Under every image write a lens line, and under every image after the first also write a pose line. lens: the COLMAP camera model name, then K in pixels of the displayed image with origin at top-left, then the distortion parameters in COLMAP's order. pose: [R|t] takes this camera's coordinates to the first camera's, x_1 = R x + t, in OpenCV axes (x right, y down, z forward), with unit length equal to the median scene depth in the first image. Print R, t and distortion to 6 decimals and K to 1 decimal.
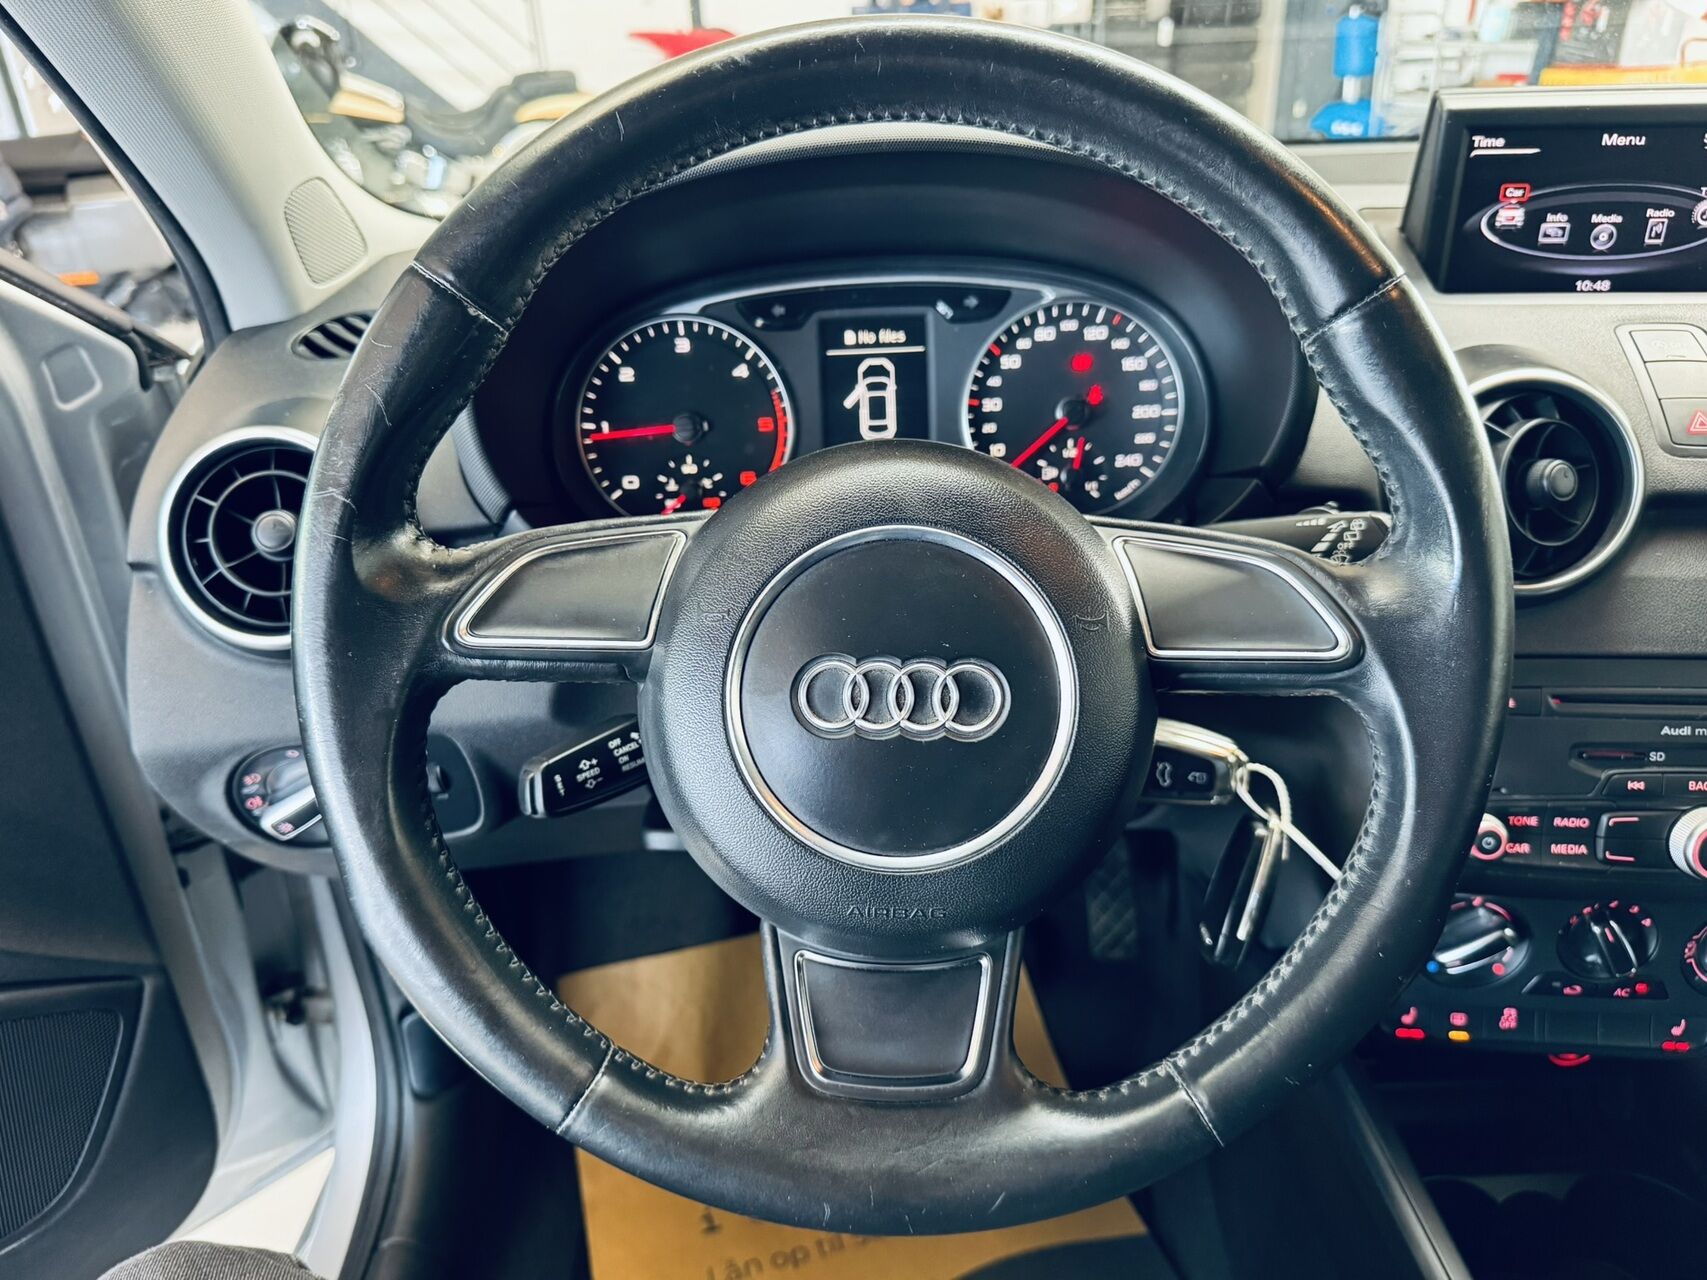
lens RADIAL K [[1178.3, 0, 853.5], [0, 1178.3, 640.0], [0, 0, 1]] dist [0.001807, -0.048423]
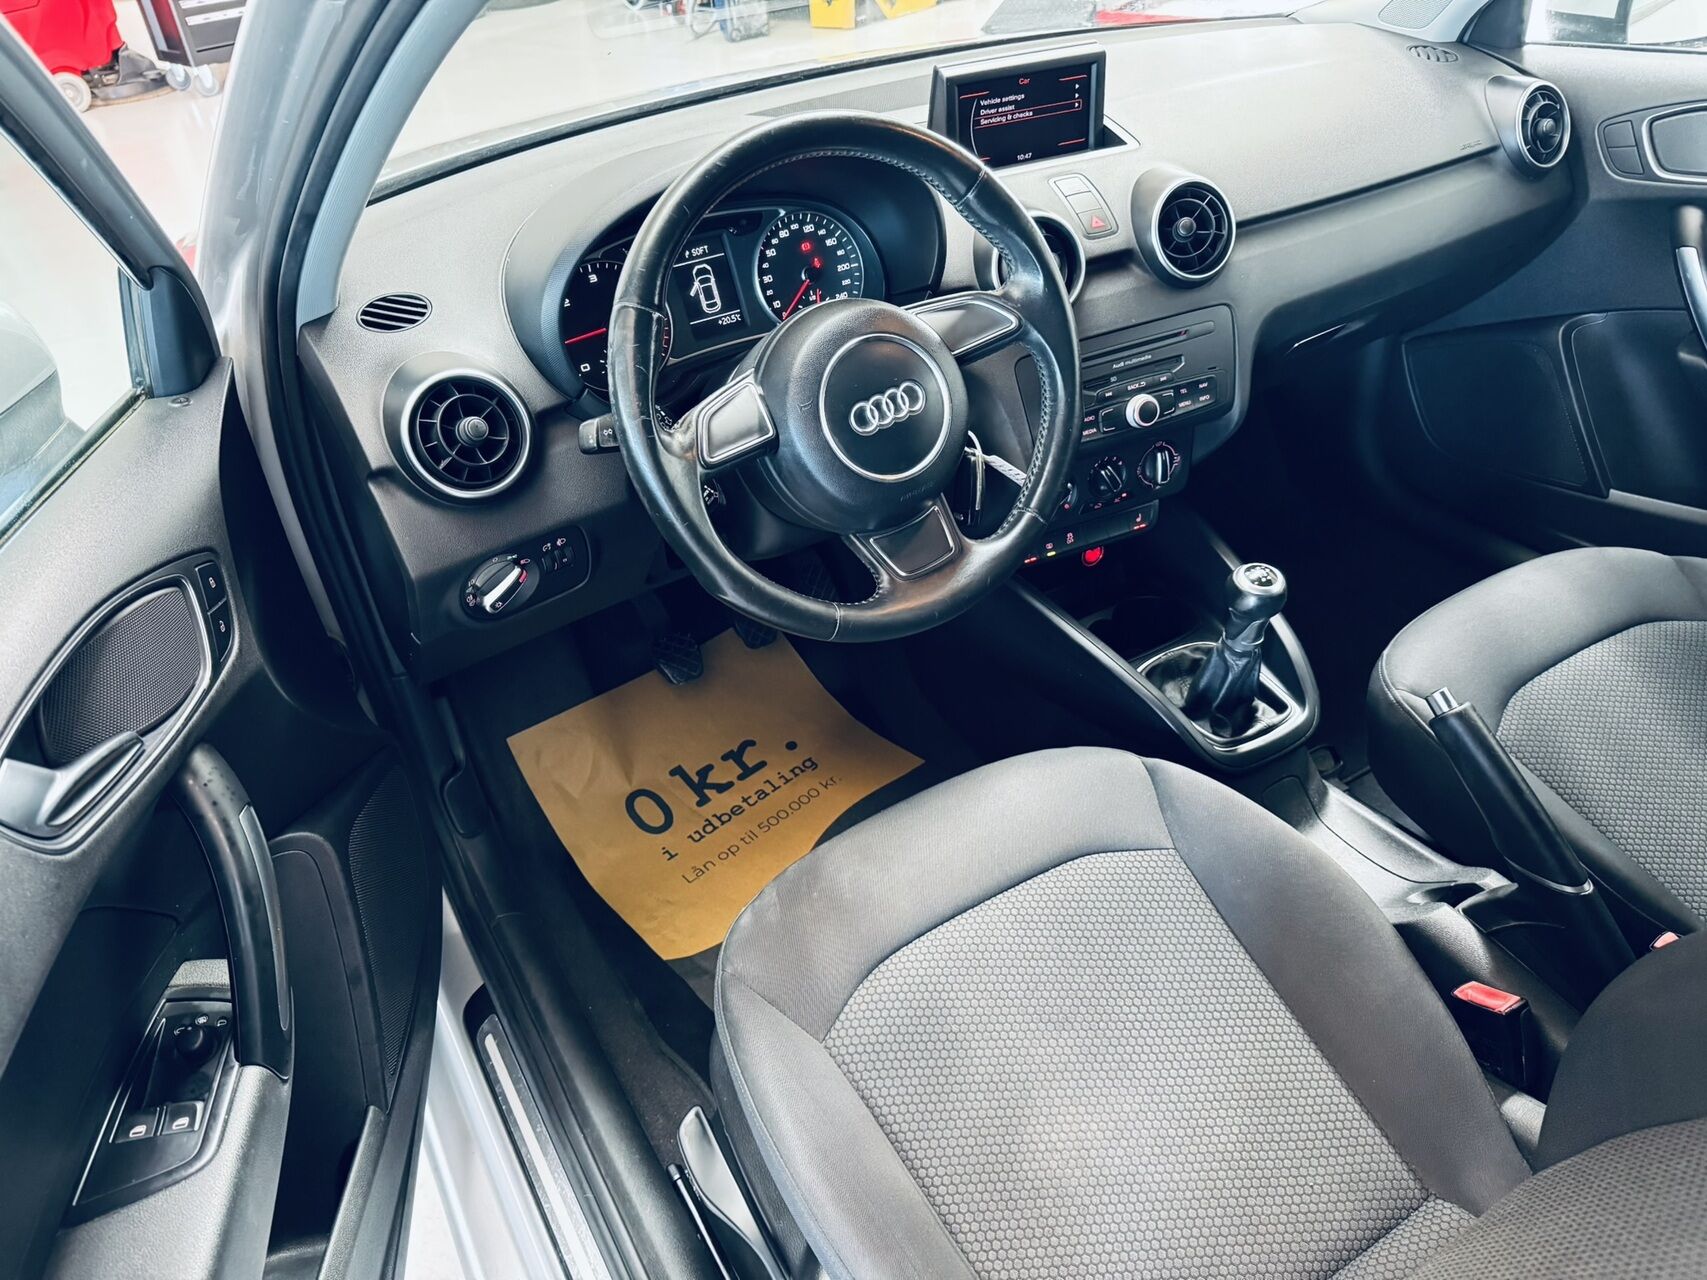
lens RADIAL K [[1178.3, 0, 853.5], [0, 1178.3, 640.0], [0, 0, 1]] dist [0.001807, -0.048423]
pose [[0.862608, -0.308425, 0.400975, -0.658015], [0.250763, 0.949104, 0.190577, 0.011874], [-0.439346, -0.063844, 0.896047, -0.694293]]
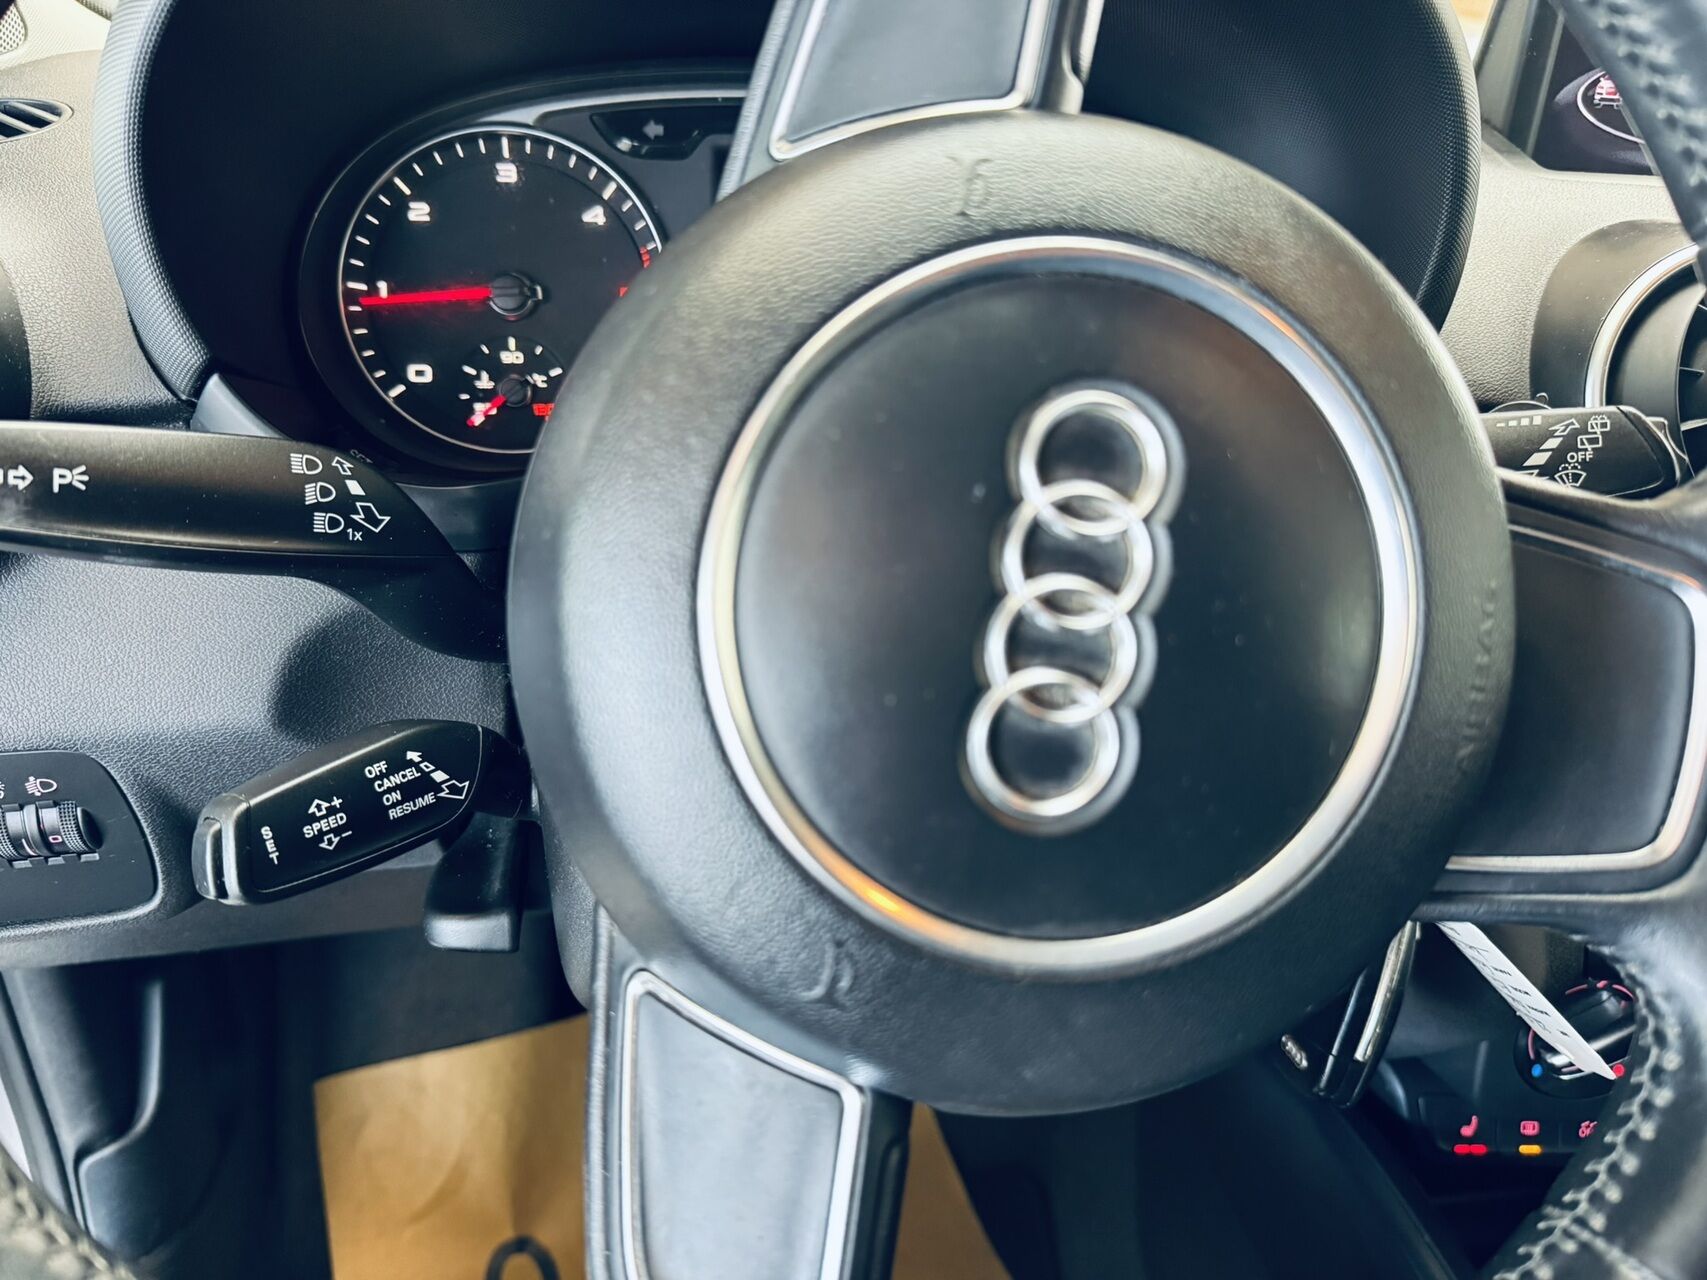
lens RADIAL K [[1215.7, 0, 853.5], [0, 1215.7, 640.0], [0, 0, 1]] dist [-0.053135, 0.001670]
pose [[0.988197, 0.015162, 0.152435, -0.050937], [-0.011046, 0.999552, -0.027810, 0.030603], [-0.152788, 0.025798, 0.987922, 0.306473]]
